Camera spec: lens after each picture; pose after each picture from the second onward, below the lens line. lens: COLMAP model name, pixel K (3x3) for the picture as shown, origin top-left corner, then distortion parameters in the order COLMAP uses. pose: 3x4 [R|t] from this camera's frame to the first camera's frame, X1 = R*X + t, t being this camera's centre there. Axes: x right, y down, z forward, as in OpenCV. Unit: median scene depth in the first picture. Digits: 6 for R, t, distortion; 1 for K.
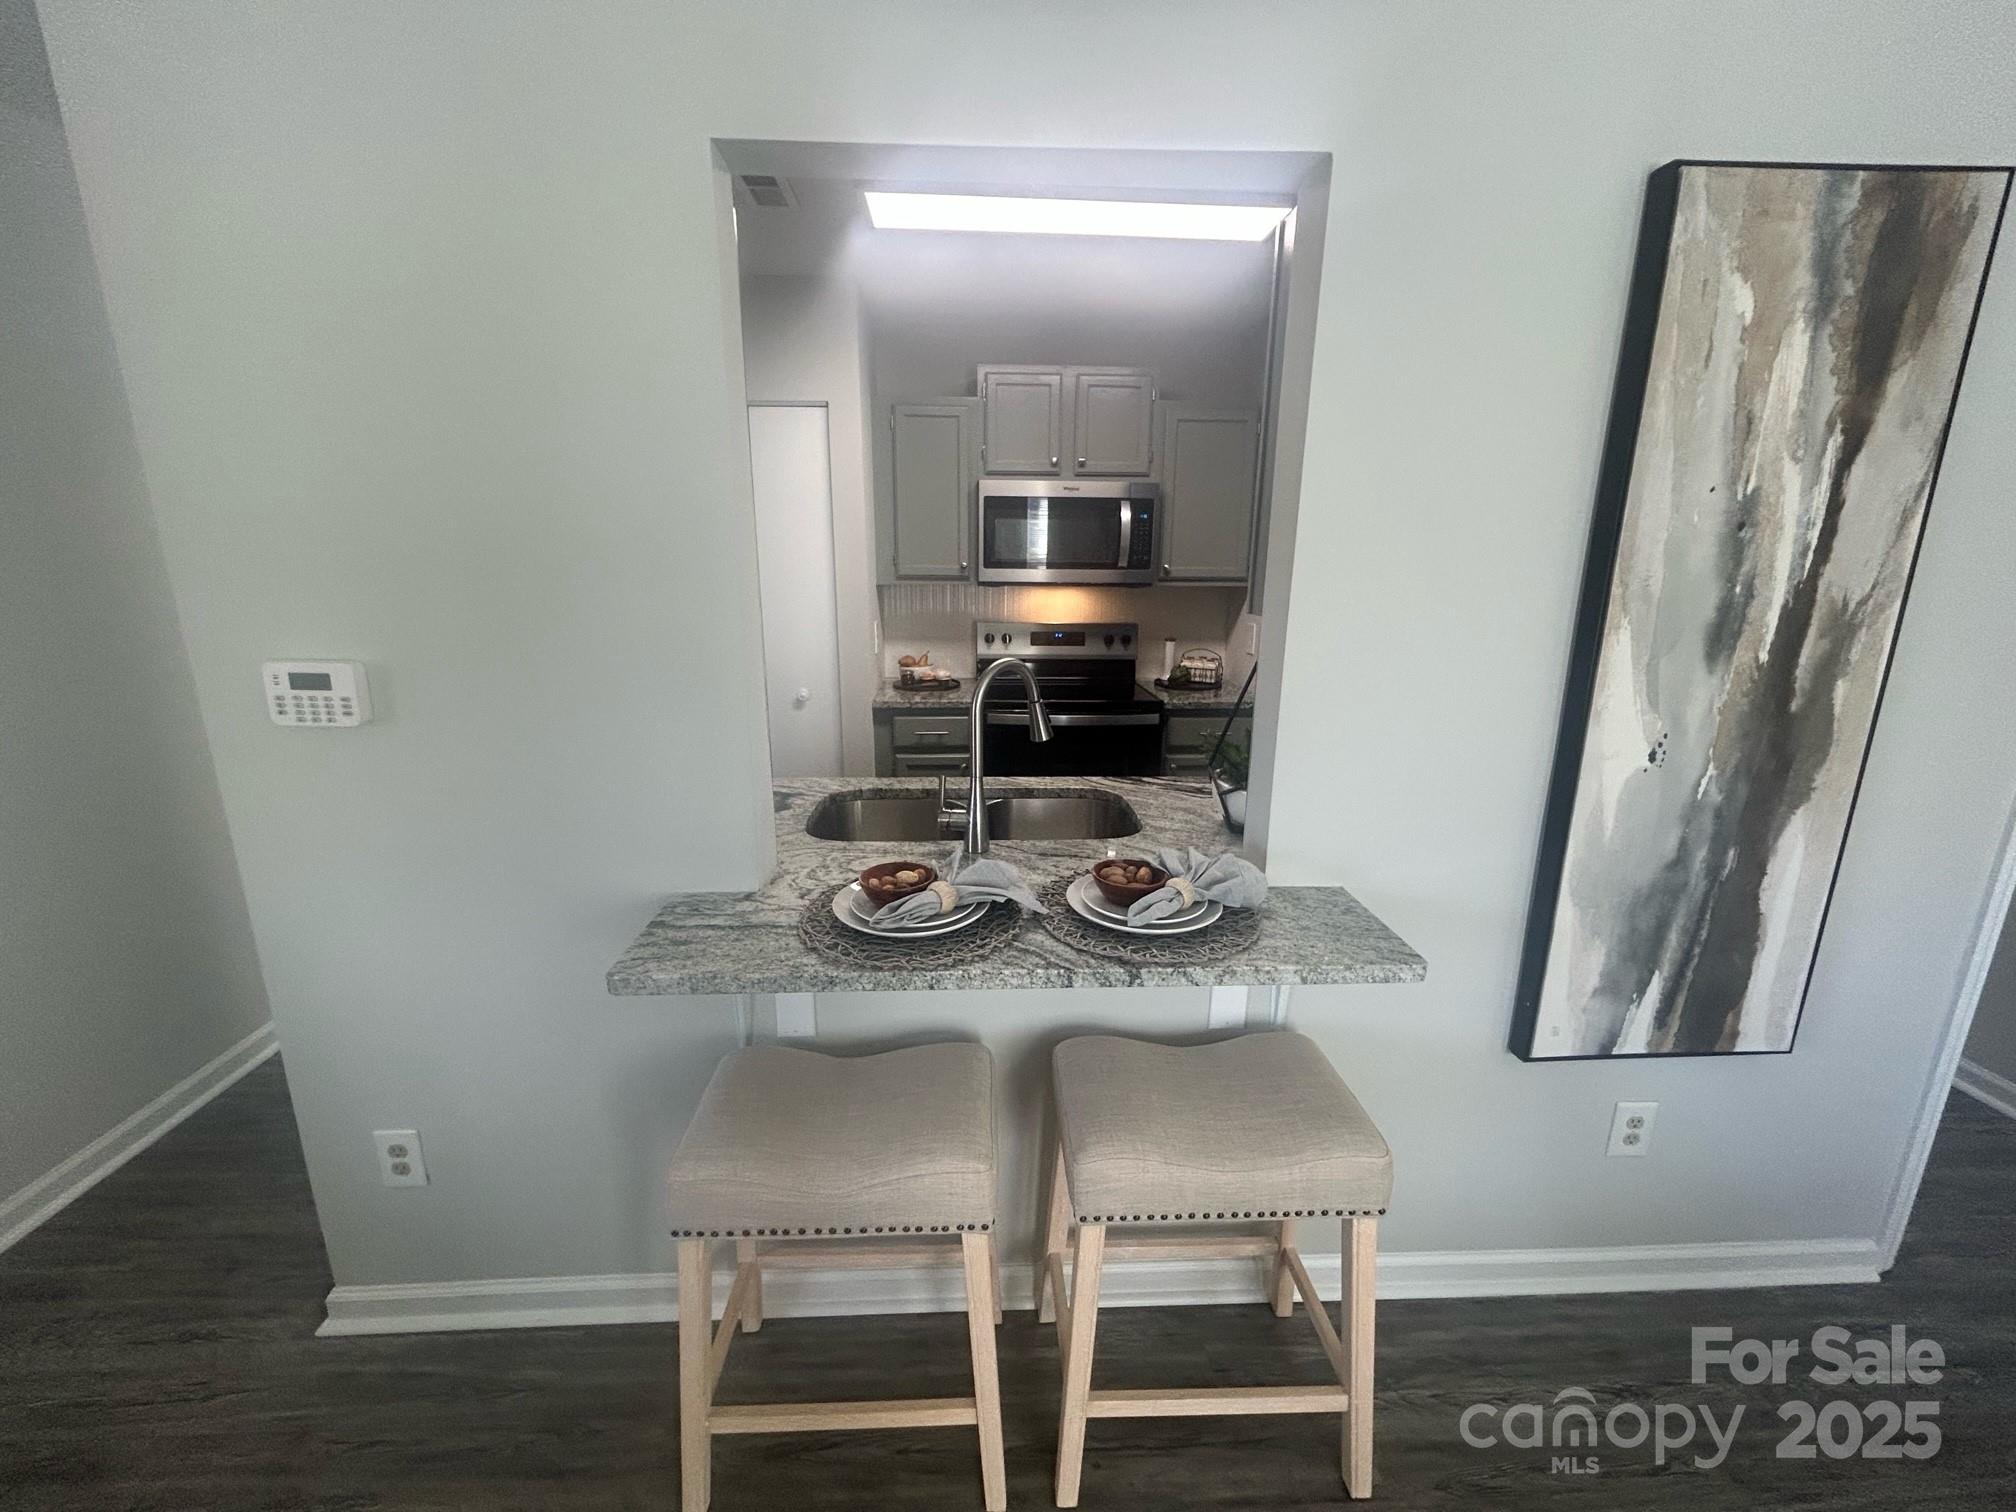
lens RADIAL K [[821.8, 0, 1005.4], [0, 821.8, 752.8], [0, 0, 1]] dist [-0.002534, 0.000270]
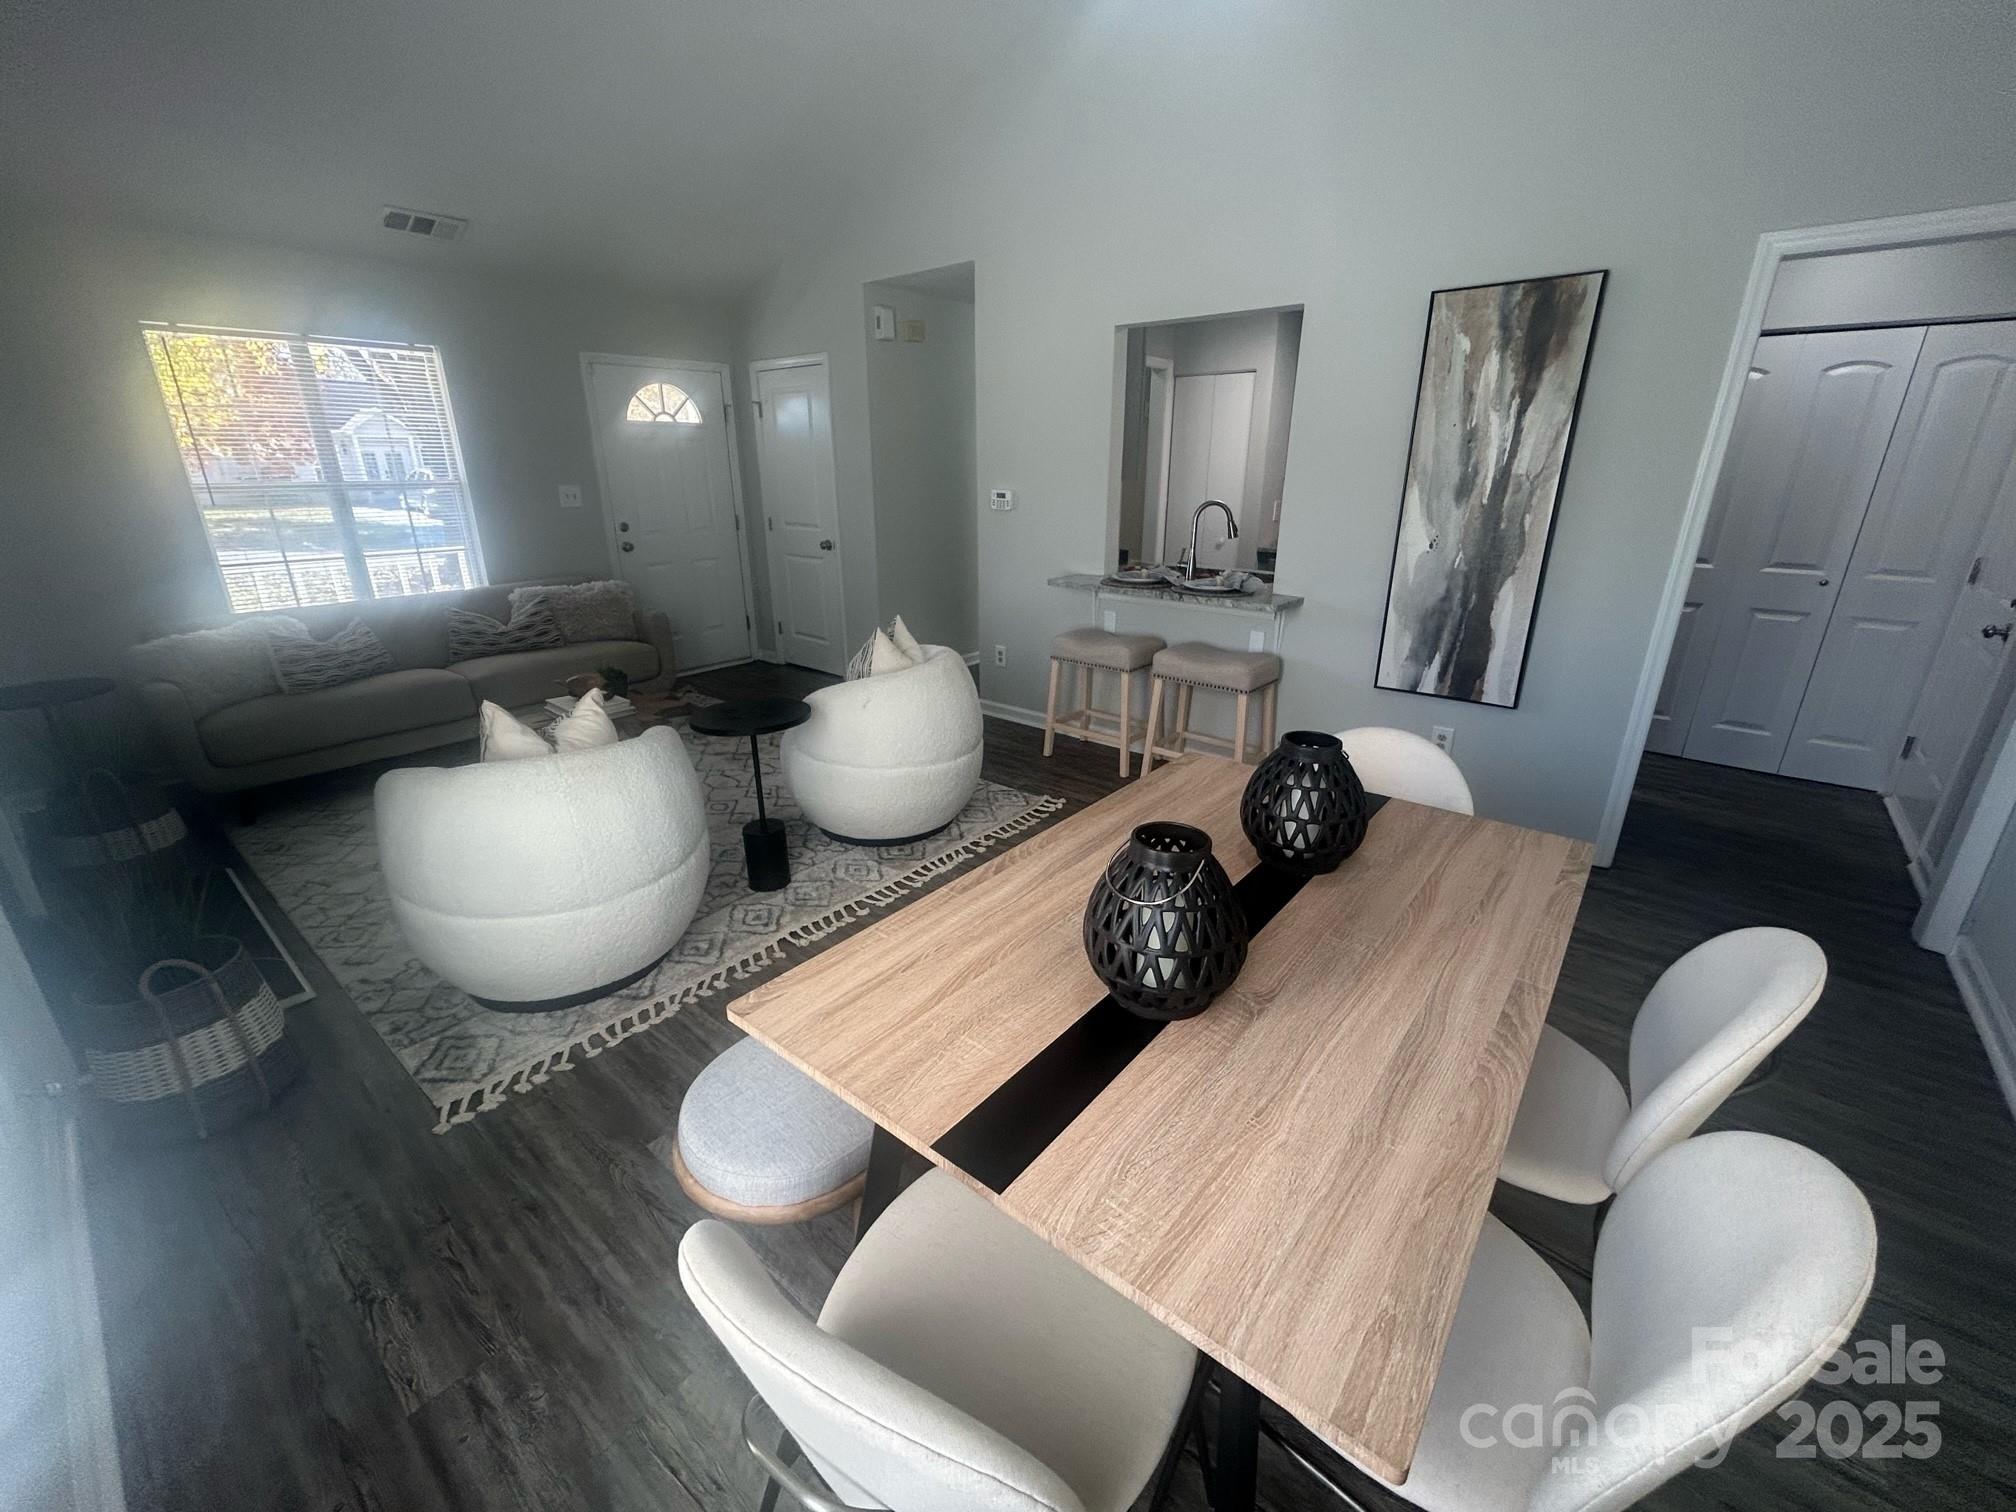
lens RADIAL K [[821.8, 0, 1005.4], [0, 821.8, 752.8], [0, 0, 1]] dist [-0.002534, 0.000270]
pose [[0.737398, 0.221753, -0.638020, 1.551350], [-0.155779, 0.974942, 0.158812, 0.399498], [0.657249, -0.017717, 0.753465, -1.552547]]
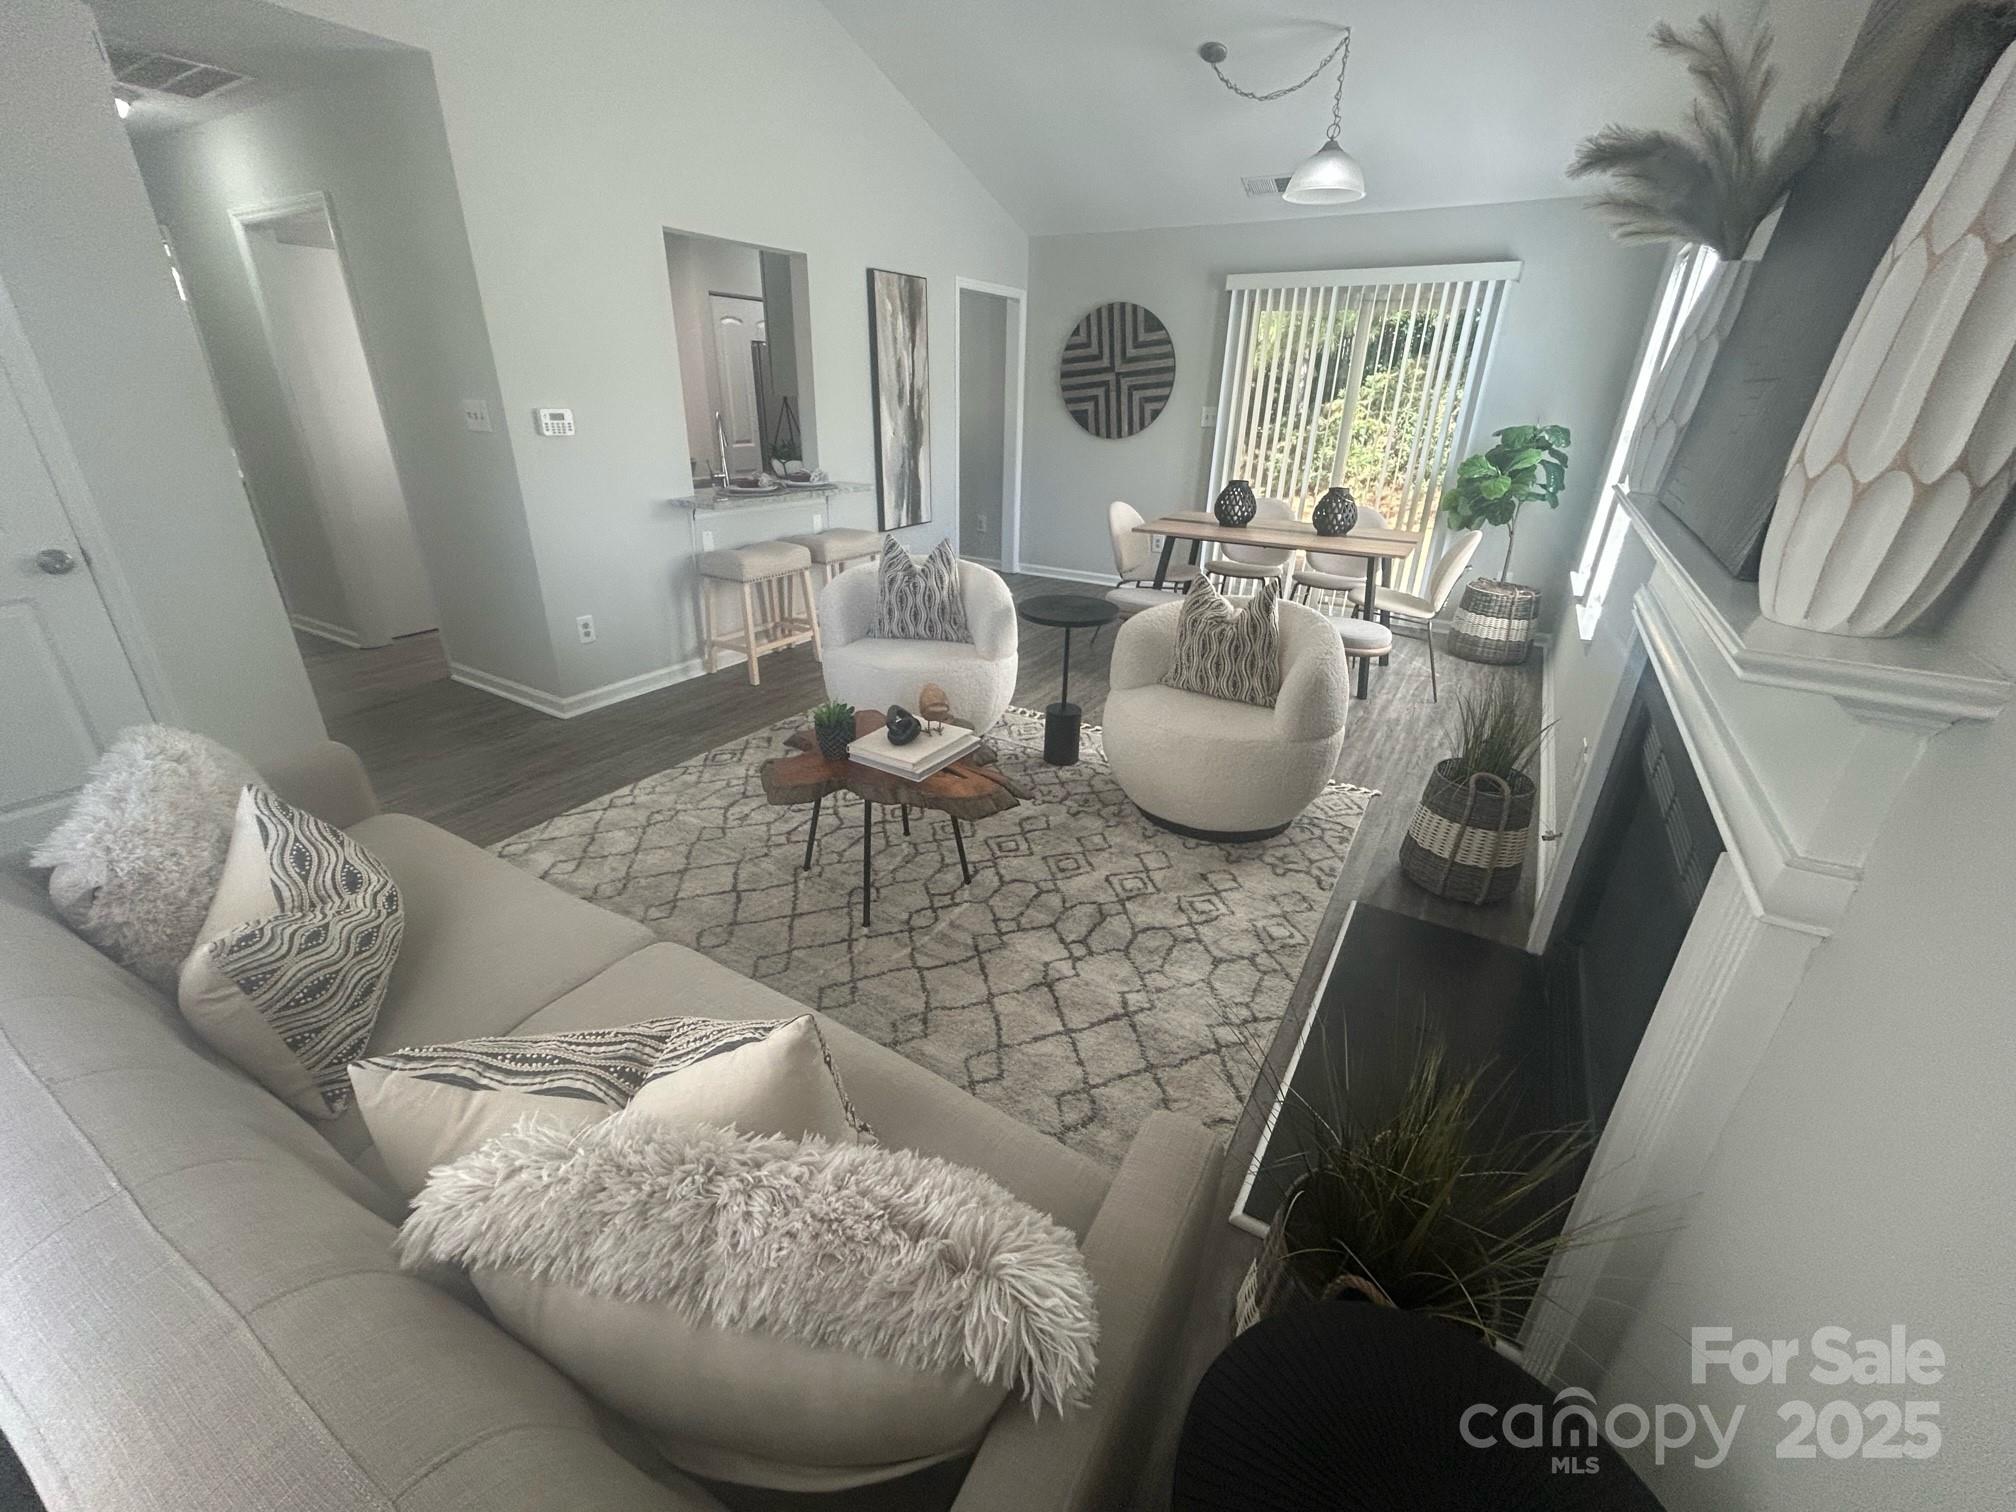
lens RADIAL K [[821.8, 0, 1005.4], [0, 821.8, 752.8], [0, 0, 1]] dist [-0.002534, 0.000270]
pose [[0.558412, -0.331288, 0.760542, -2.296661], [0.182301, 0.943393, 0.277086, 0.442703], [-0.809285, -0.016080, 0.587196, -1.656665]]
